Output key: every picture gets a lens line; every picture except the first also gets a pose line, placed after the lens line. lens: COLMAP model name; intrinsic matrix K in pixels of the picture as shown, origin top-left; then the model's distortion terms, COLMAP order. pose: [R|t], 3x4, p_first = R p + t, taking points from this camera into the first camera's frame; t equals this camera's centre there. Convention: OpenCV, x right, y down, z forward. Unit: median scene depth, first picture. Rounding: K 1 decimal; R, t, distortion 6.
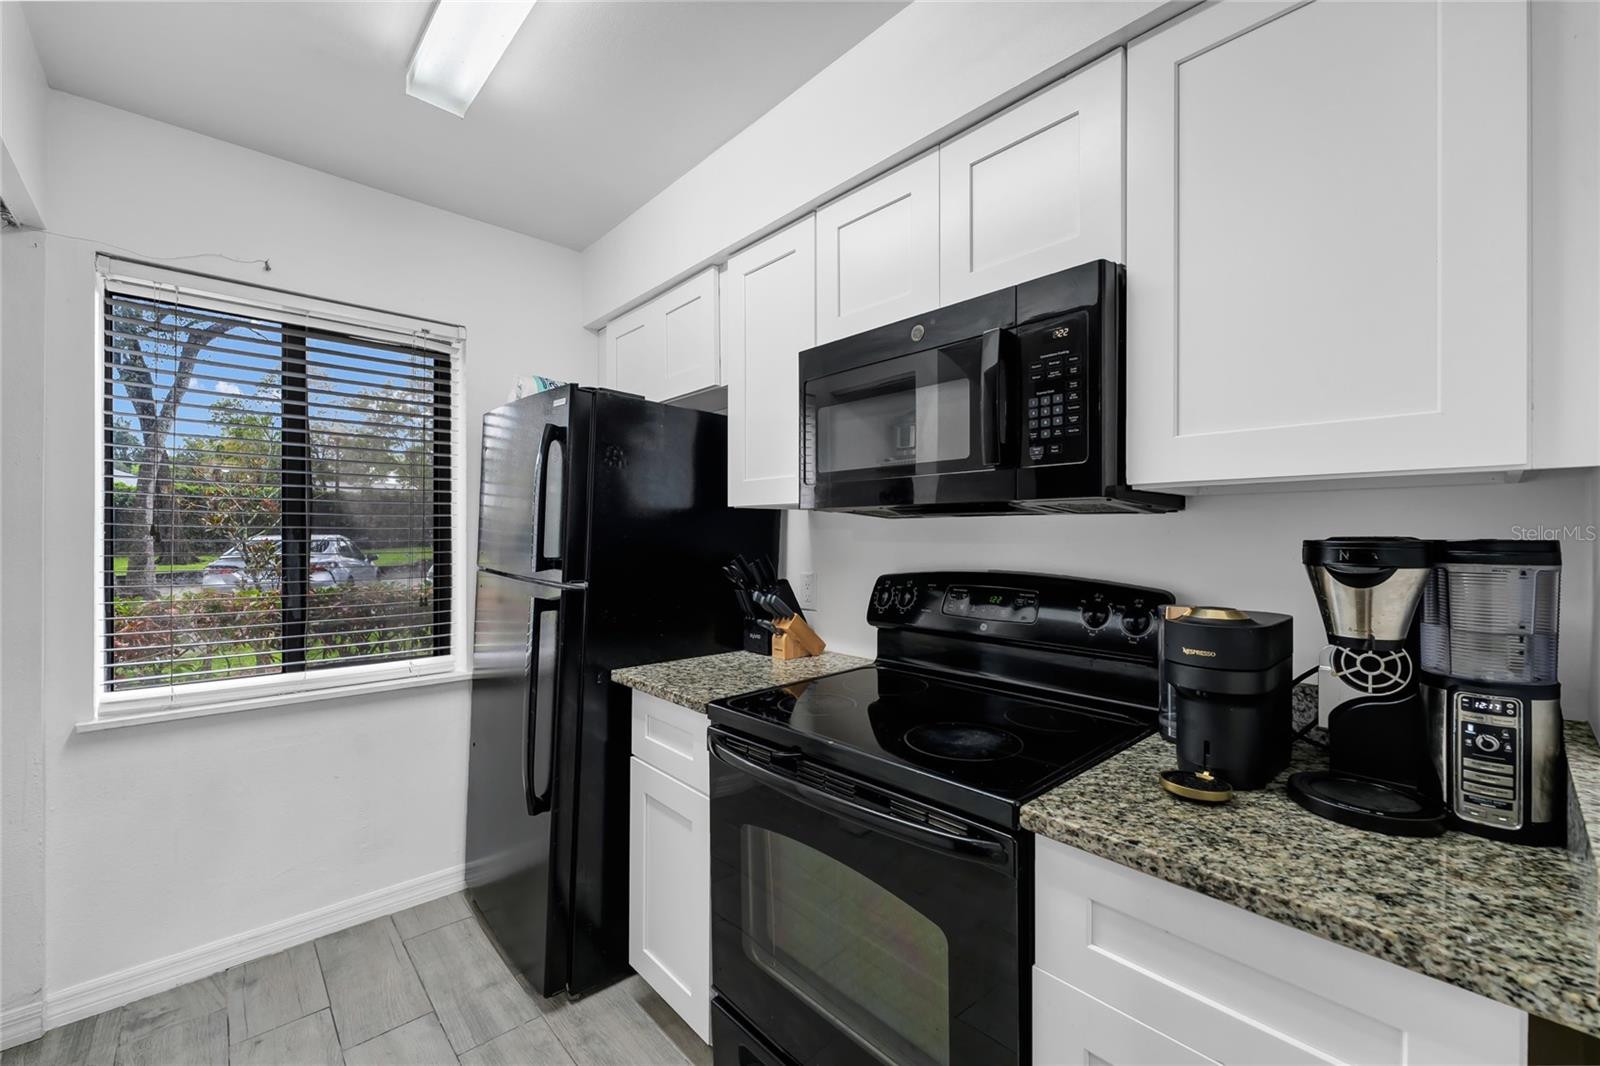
lens RADIAL K [[640.0, 0, 794.7], [0, 640.0, 535.3], [0, 0, 1]] dist [-0.002128, -0.000246]
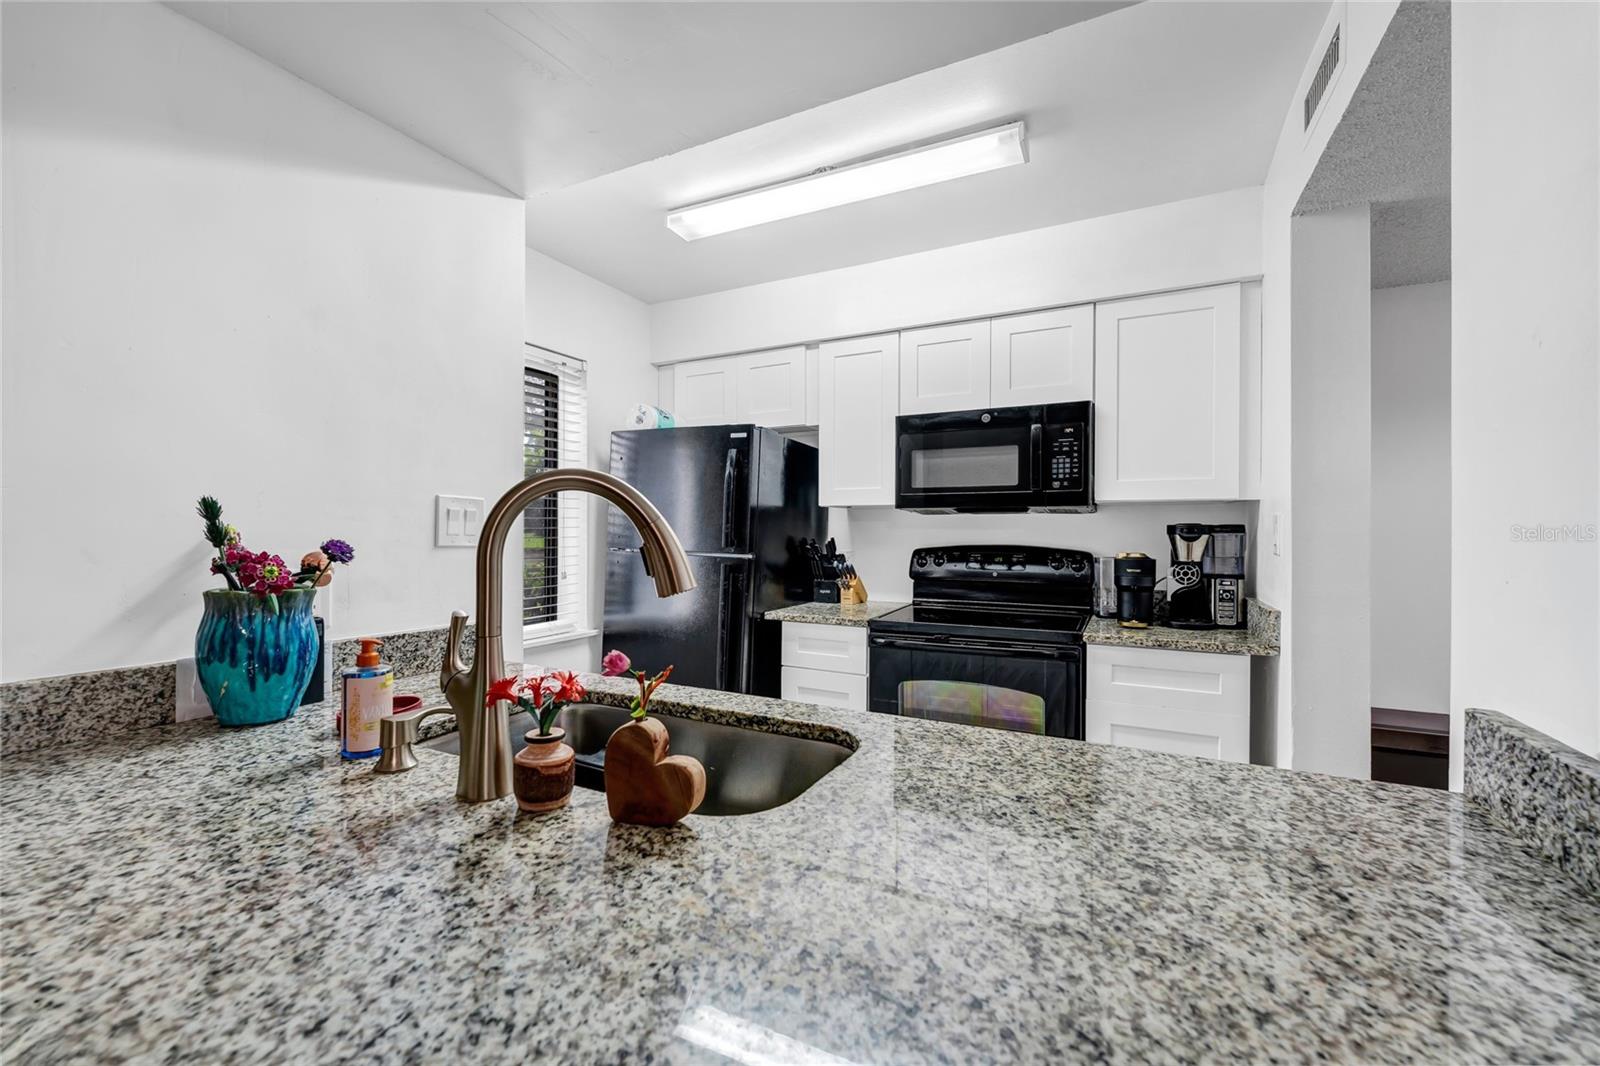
lens RADIAL K [[664.1, 0, 772.1], [0, 664.1, 533.0], [0, 0, 1]] dist [0.002416, 0.000124]
pose [[0.939746, 0.002052, 0.341869, -0.856684], [-0.002422, 0.999997, 0.000657, 0.022598], [-0.341866, -0.001445, 0.939748, -0.511615]]
